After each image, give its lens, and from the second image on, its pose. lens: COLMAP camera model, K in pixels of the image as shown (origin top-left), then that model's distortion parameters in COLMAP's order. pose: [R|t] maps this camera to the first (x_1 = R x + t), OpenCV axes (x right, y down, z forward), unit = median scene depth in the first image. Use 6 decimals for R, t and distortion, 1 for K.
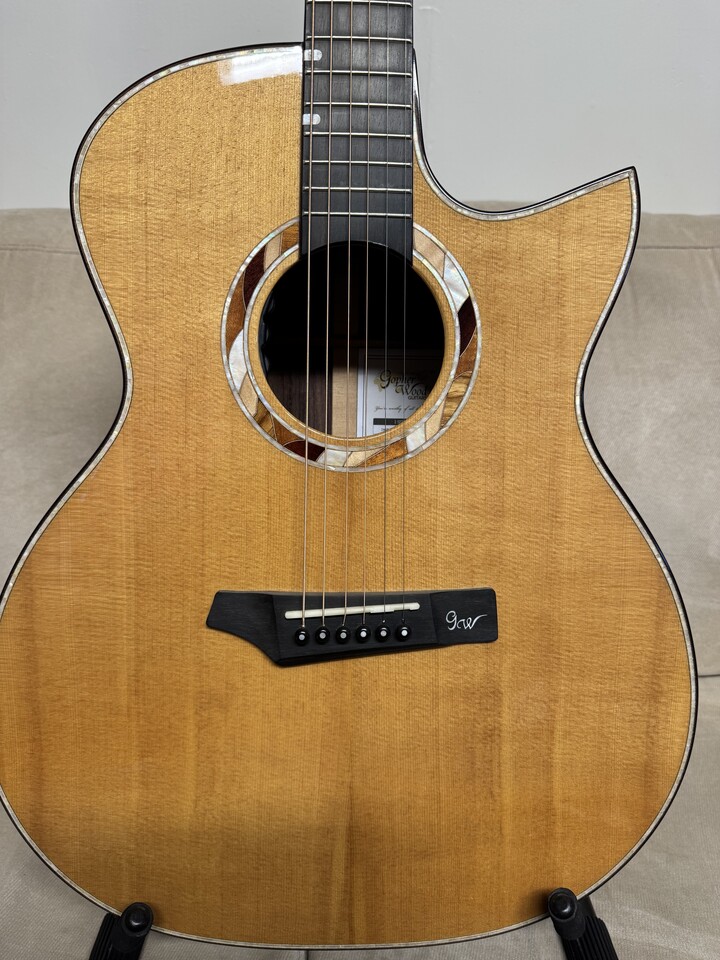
lens RADIAL K [[673.8, 0, 360.0], [0, 673.8, 480.0], [0, 0, 1]] dist [0.168620, -0.347658]
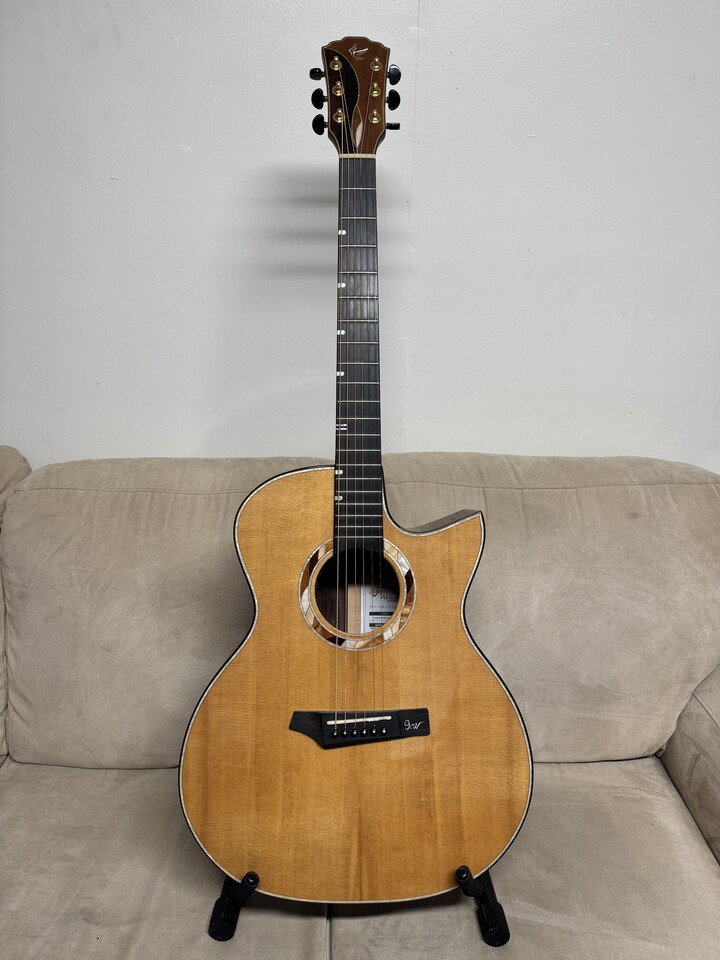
lens RADIAL K [[673.8, 0, 360.0], [0, 673.8, 480.0], [0, 0, 1]] dist [0.168620, -0.347658]
pose [[0.999732, -0.015805, -0.016940, 0.038479], [0.013206, 0.989511, -0.143853, -0.232452], [0.019036, 0.143590, 0.989454, -1.171654]]
